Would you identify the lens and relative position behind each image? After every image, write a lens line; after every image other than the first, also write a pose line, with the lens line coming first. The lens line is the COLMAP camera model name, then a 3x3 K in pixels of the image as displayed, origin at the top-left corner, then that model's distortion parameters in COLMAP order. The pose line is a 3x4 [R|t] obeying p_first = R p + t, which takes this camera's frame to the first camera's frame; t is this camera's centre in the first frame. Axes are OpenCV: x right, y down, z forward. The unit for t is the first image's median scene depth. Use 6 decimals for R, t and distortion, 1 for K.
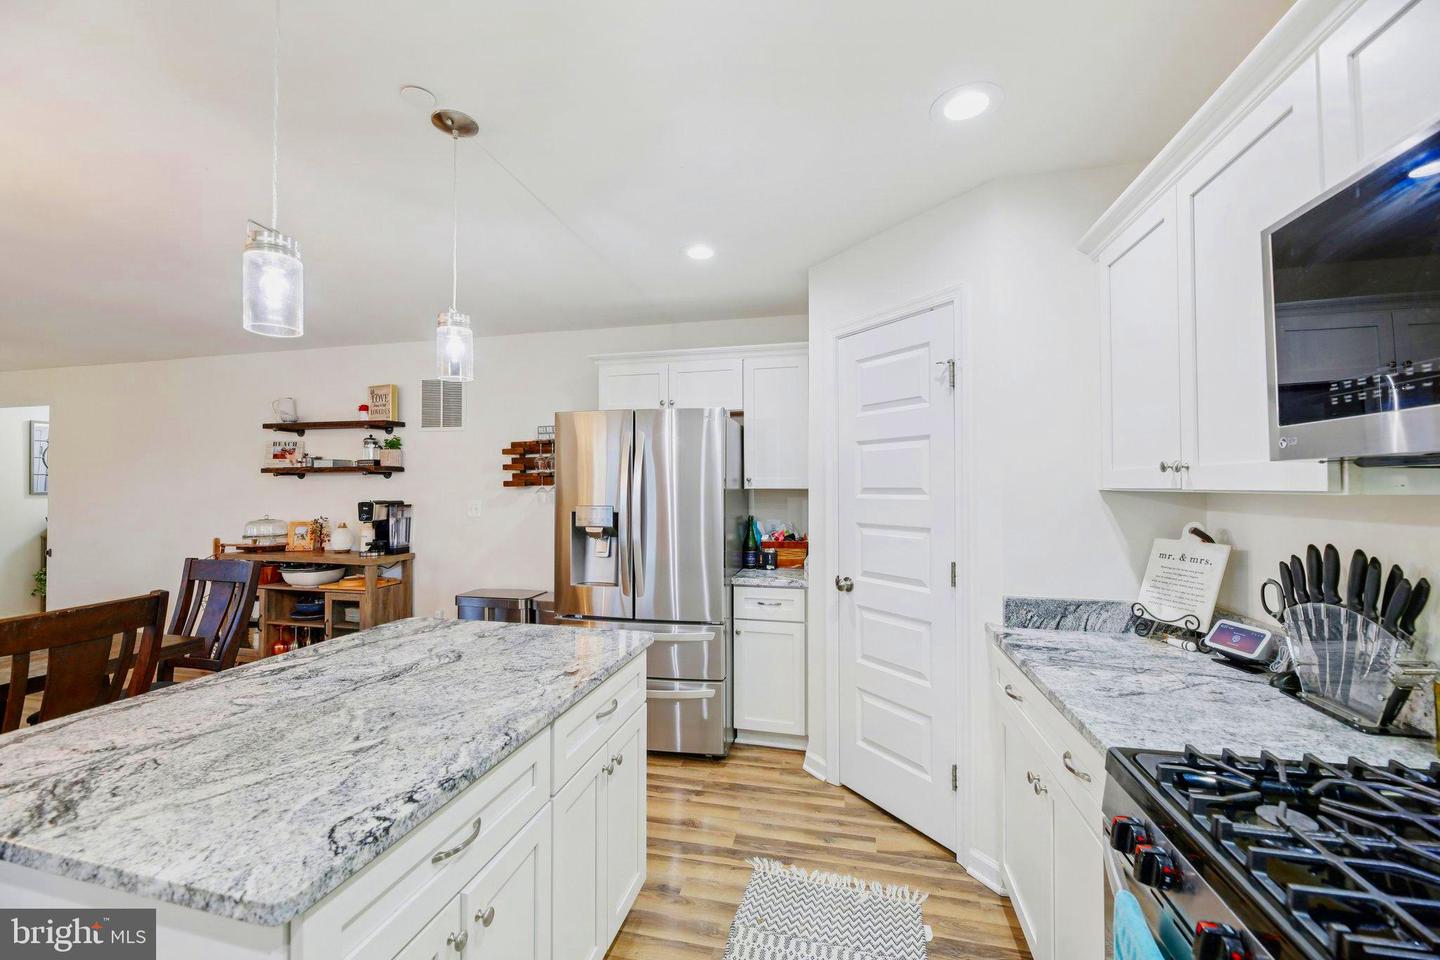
lens RADIAL K [[577.7, 0, 716.9], [0, 577.7, 477.1], [0, 0, 1]] dist [-0.008836, -0.000033]
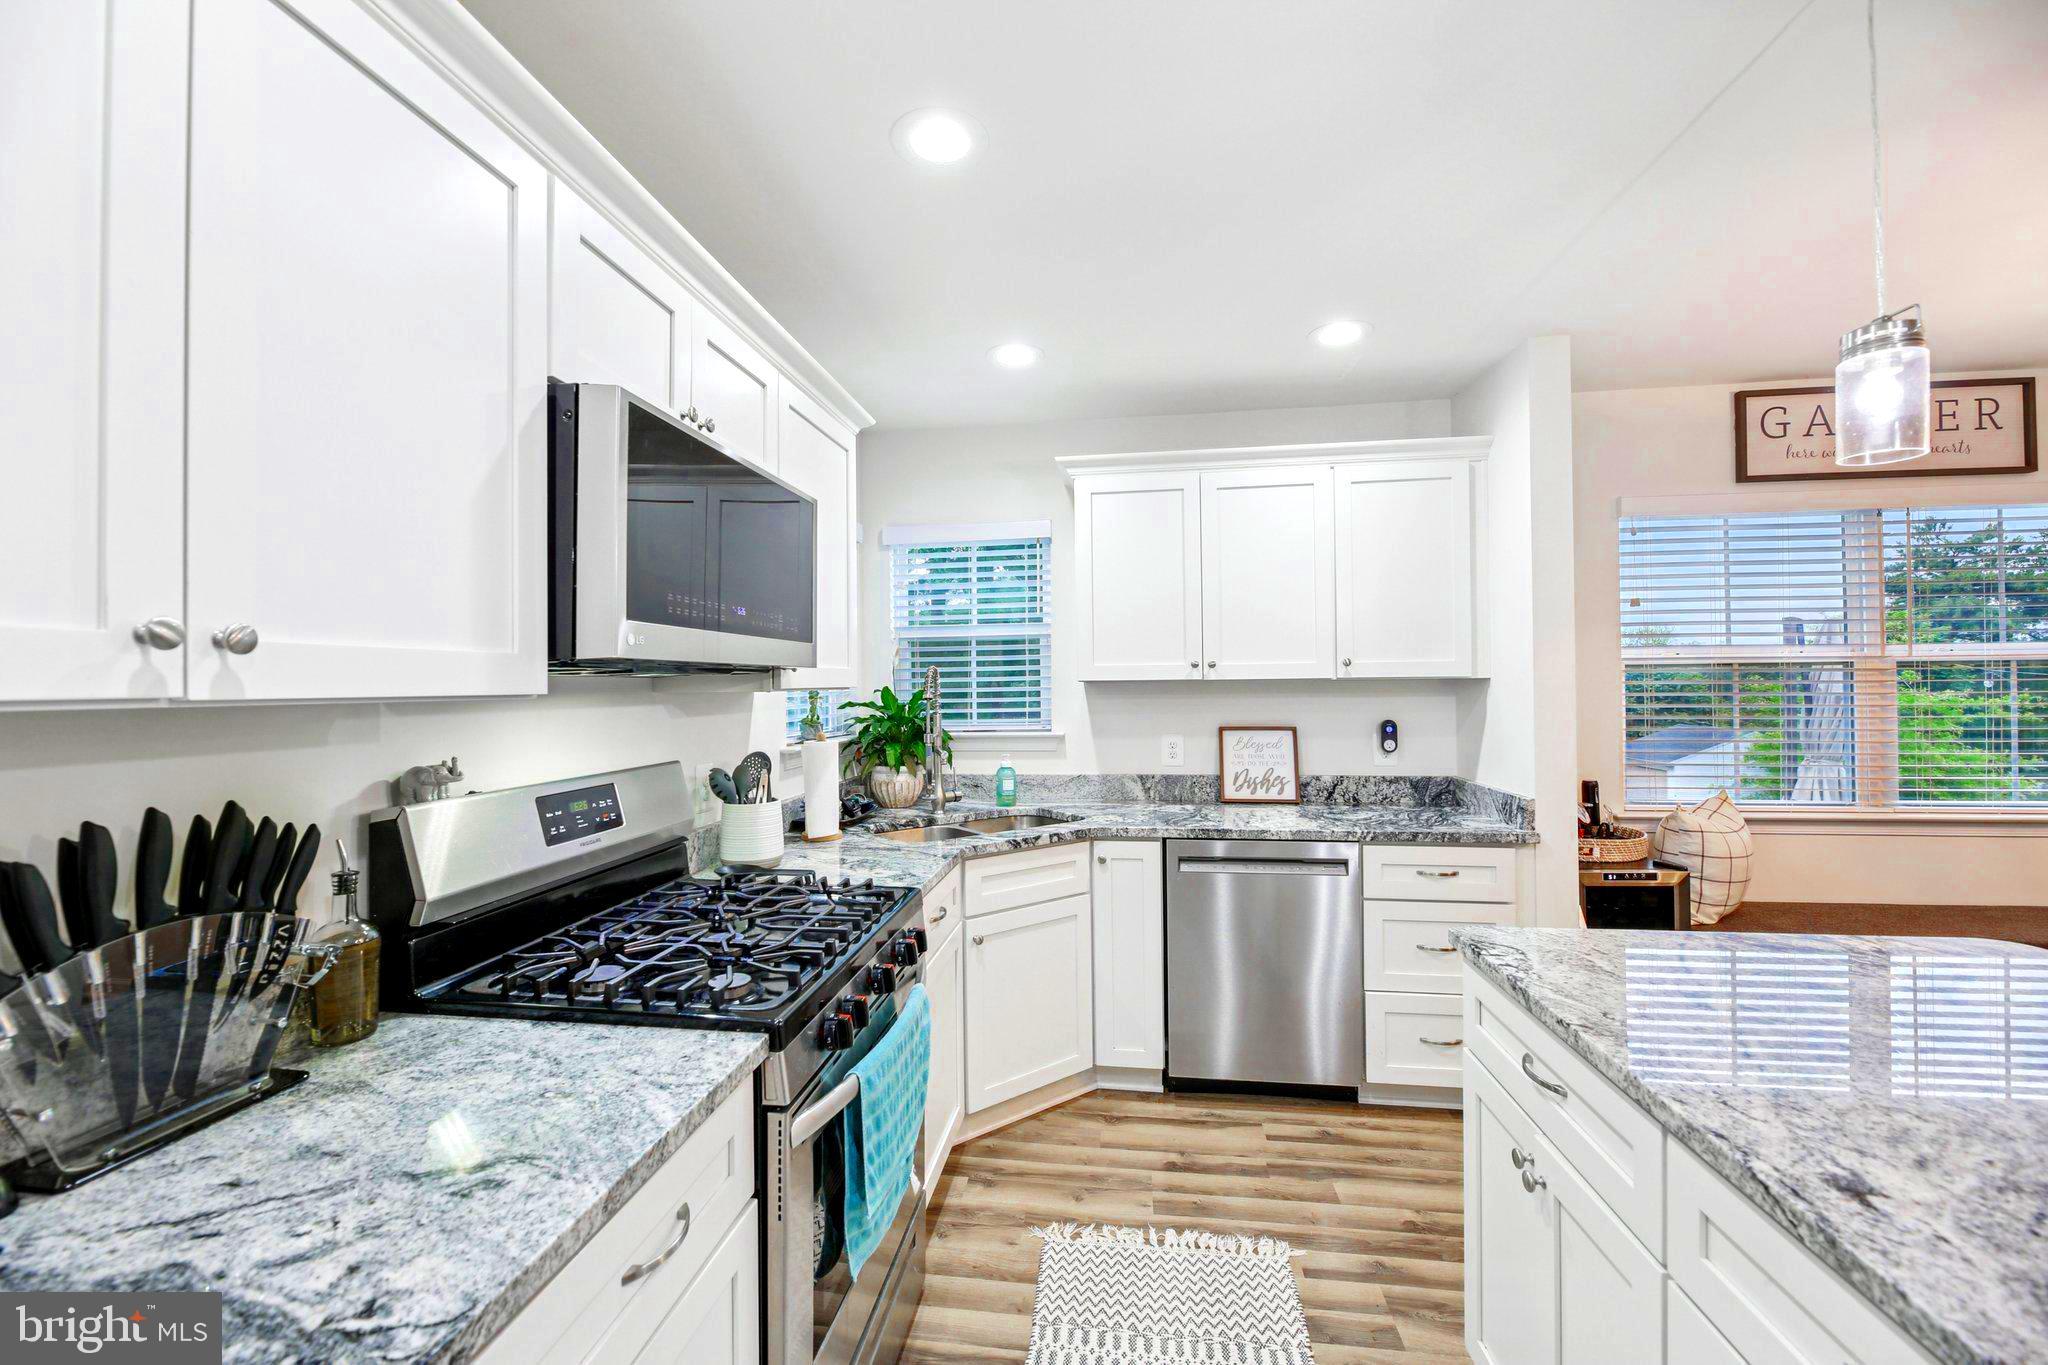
lens RADIAL K [[821.6, 0, 1019.5], [0, 821.6, 678.4], [0, 0, 1]] dist [-0.008836, -0.000033]
pose [[-0.996164, 0.010503, -0.086878, 0.288193], [0.012590, 0.999644, -0.023516, 0.023091], [0.086600, -0.024520, -0.995941, 1.369488]]
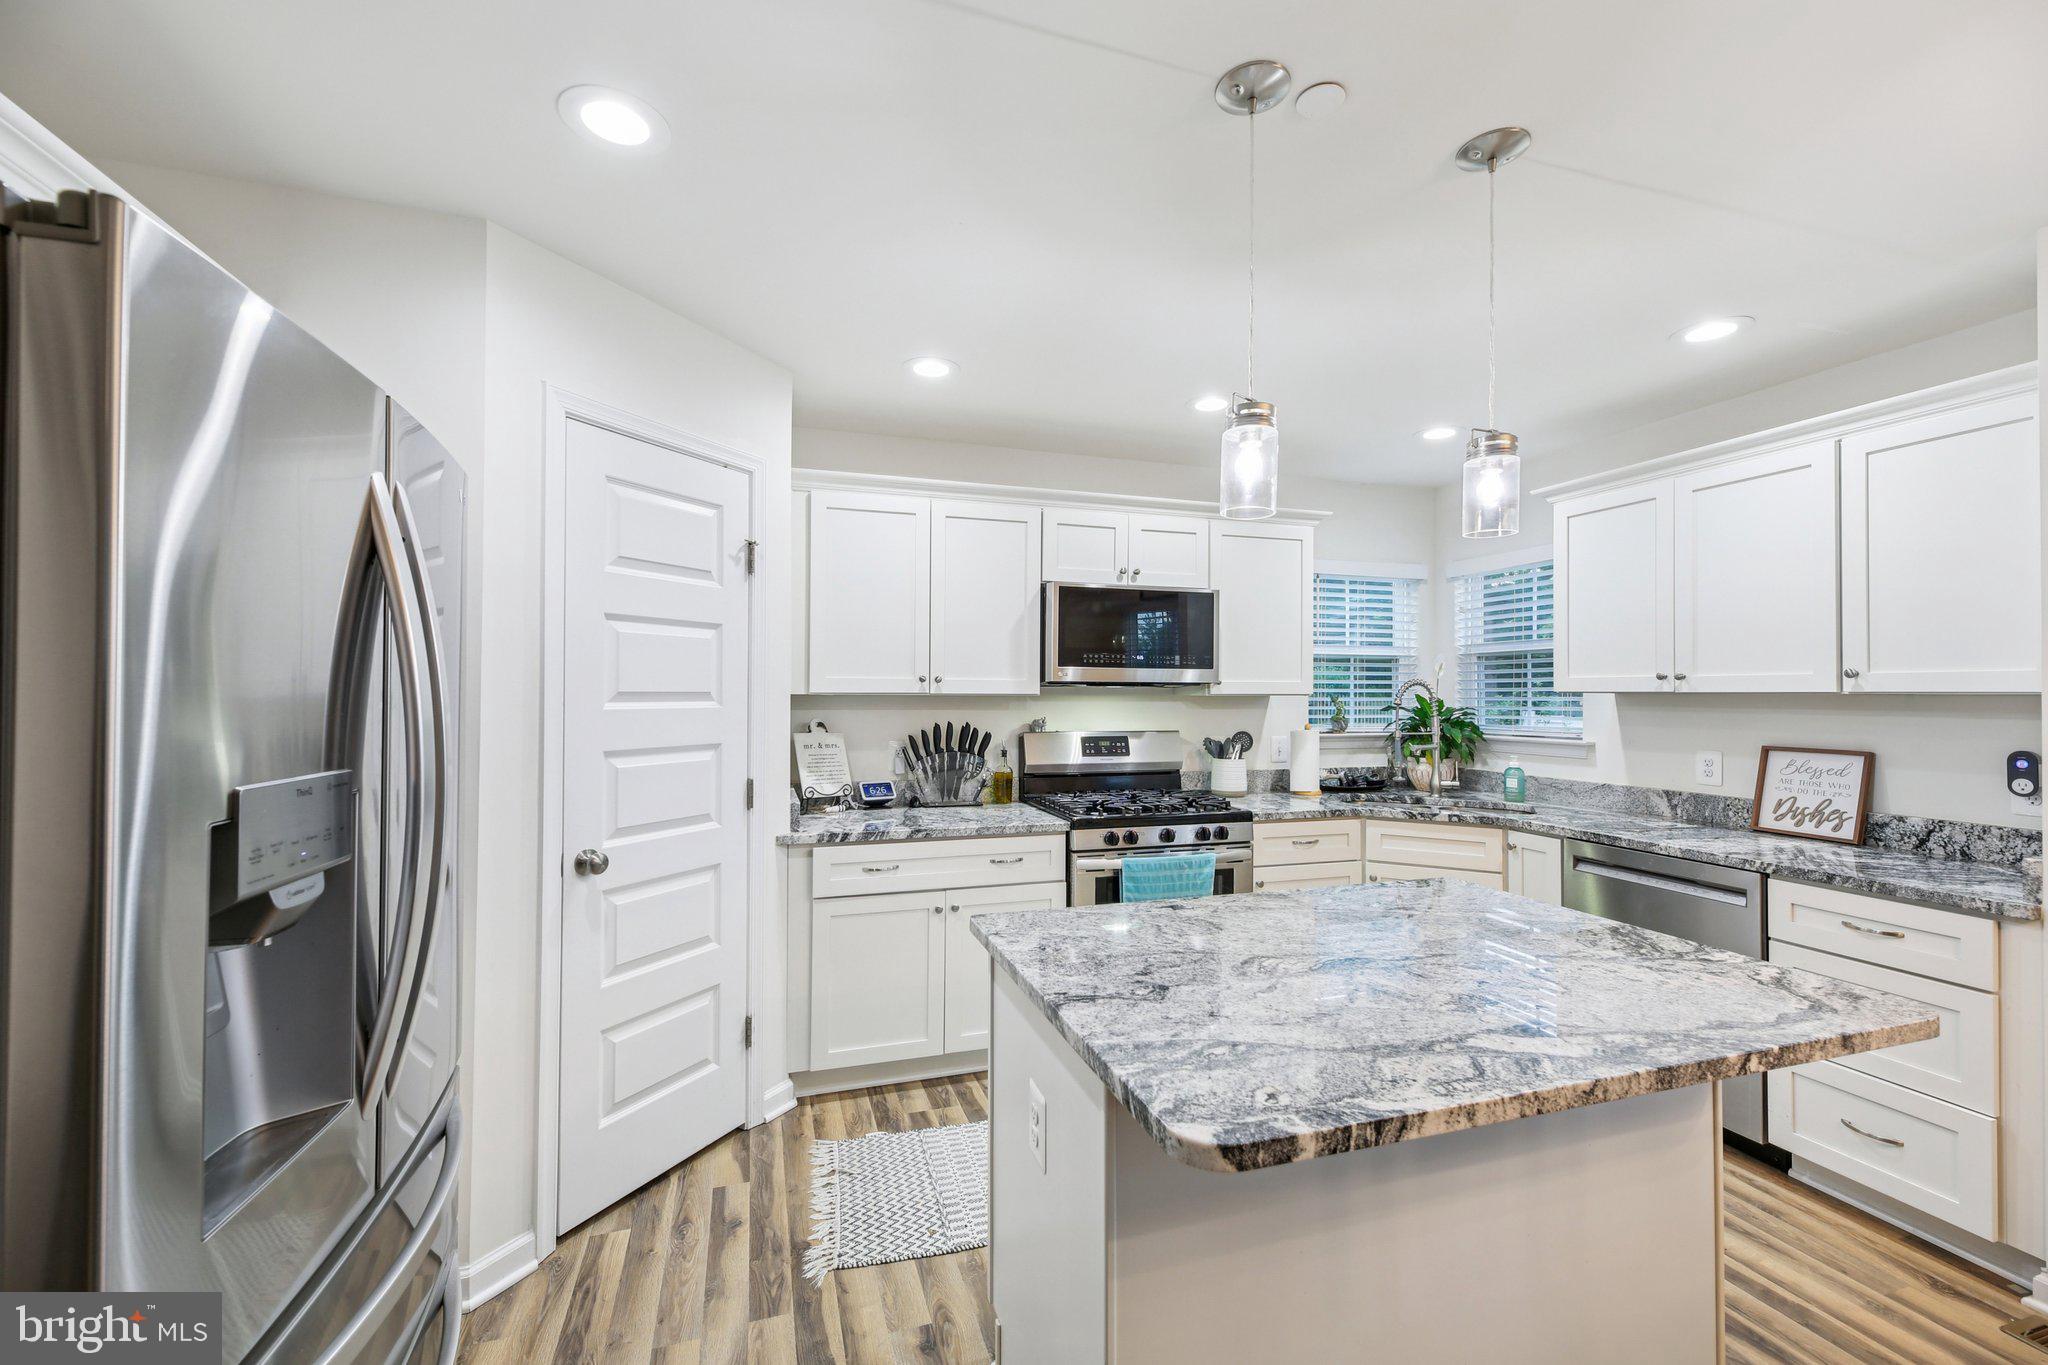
lens RADIAL K [[830.0, 0, 1012.3], [0, 830.0, 685.3], [0, 0, 1]] dist [0.013452, -0.000029]
pose [[-0.511828, 0.005276, 0.859072, -1.129255], [-0.018150, 0.999692, -0.016953, 0.029766], [-0.858896, -0.024269, -0.511575, 1.738063]]
